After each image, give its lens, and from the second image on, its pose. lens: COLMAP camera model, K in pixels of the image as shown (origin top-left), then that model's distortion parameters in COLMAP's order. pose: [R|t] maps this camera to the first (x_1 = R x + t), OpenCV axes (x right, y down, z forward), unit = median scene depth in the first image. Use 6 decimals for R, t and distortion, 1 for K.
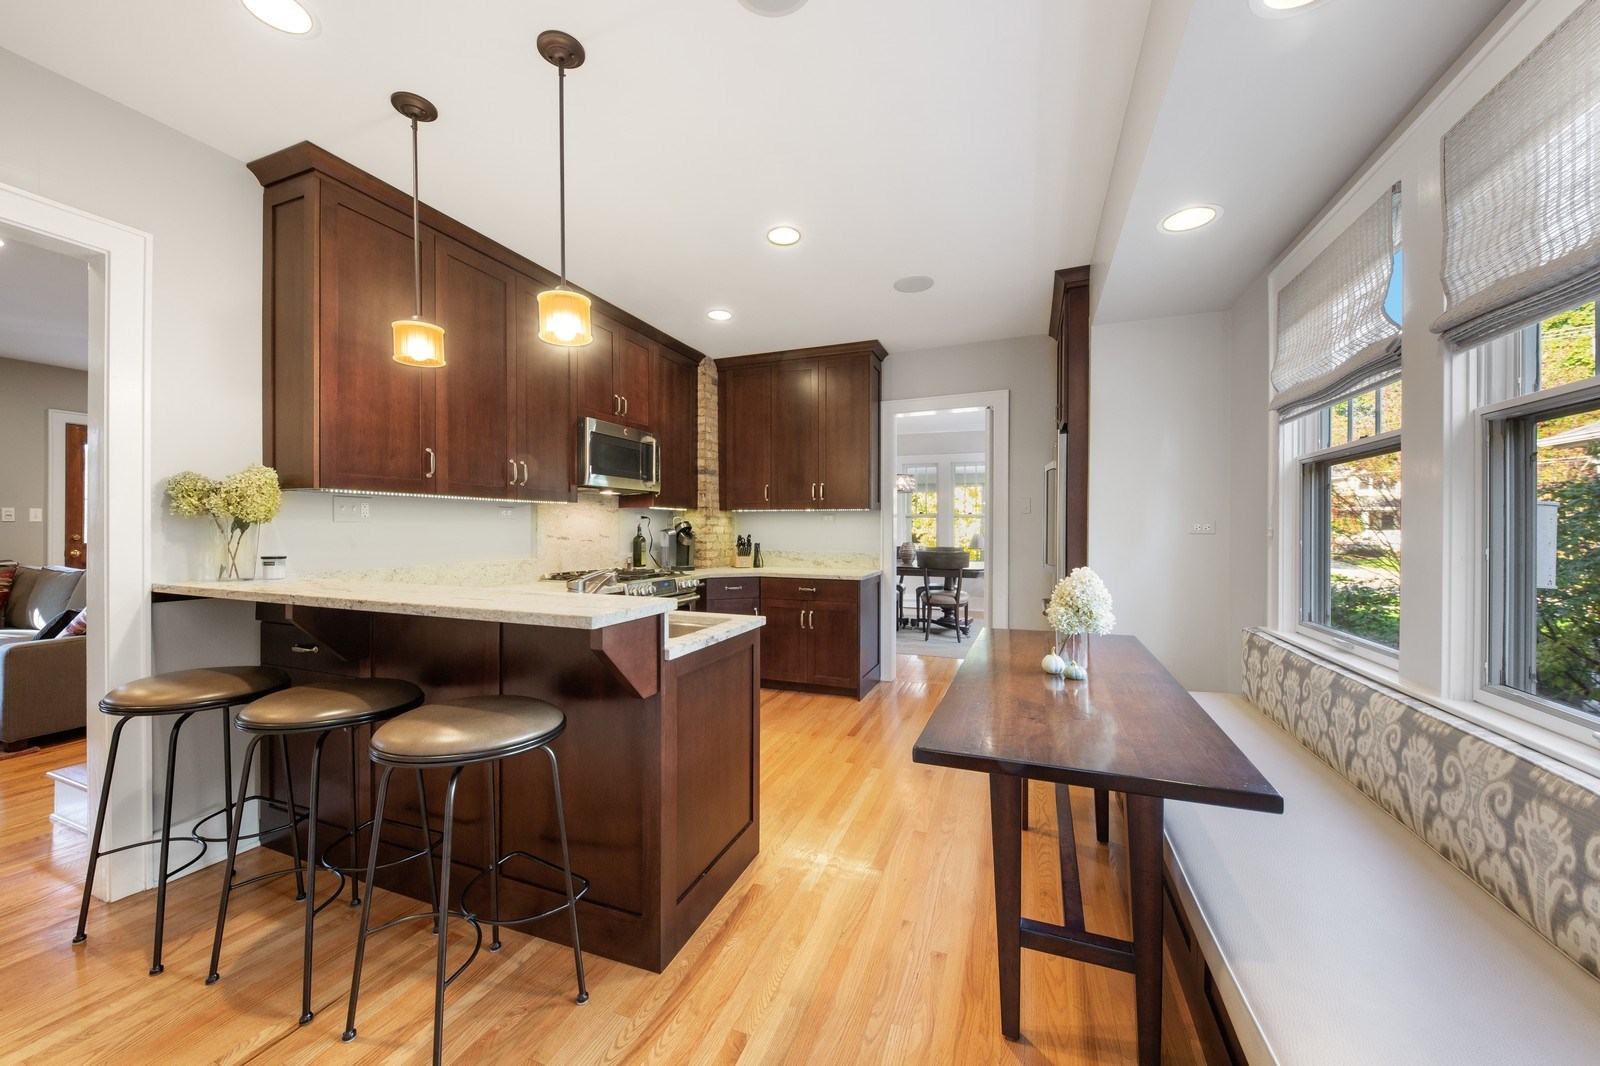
lens RADIAL K [[598.8, 0, 797.9], [0, 598.8, 530.0], [0, 0, 1]] dist [-0.002186, -0.000407]
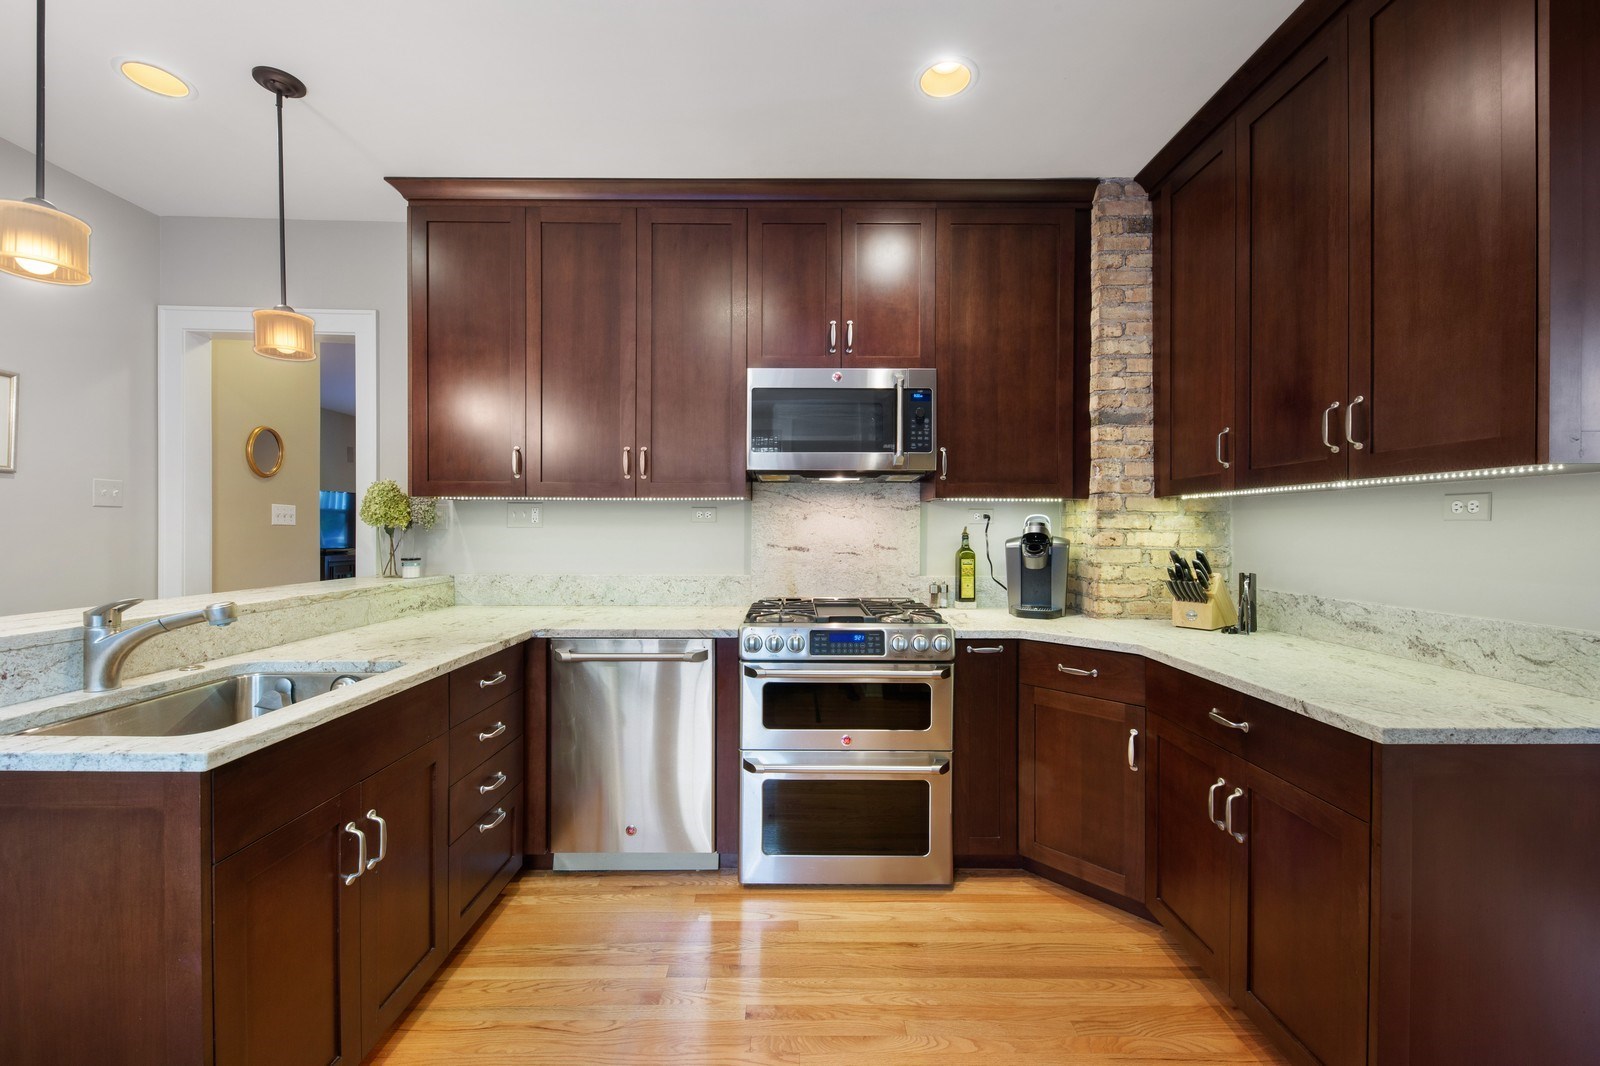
lens RADIAL K [[622.1, 0, 801.1], [0, 622.1, 535.2], [0, 0, 1]] dist [0.001591, 0.000029]
pose [[0.374923, 0.011581, -0.926984, 0.324522], [-0.005162, 0.999933, 0.010404, -0.010863], [0.927042, 0.000884, 0.374958, 0.845413]]
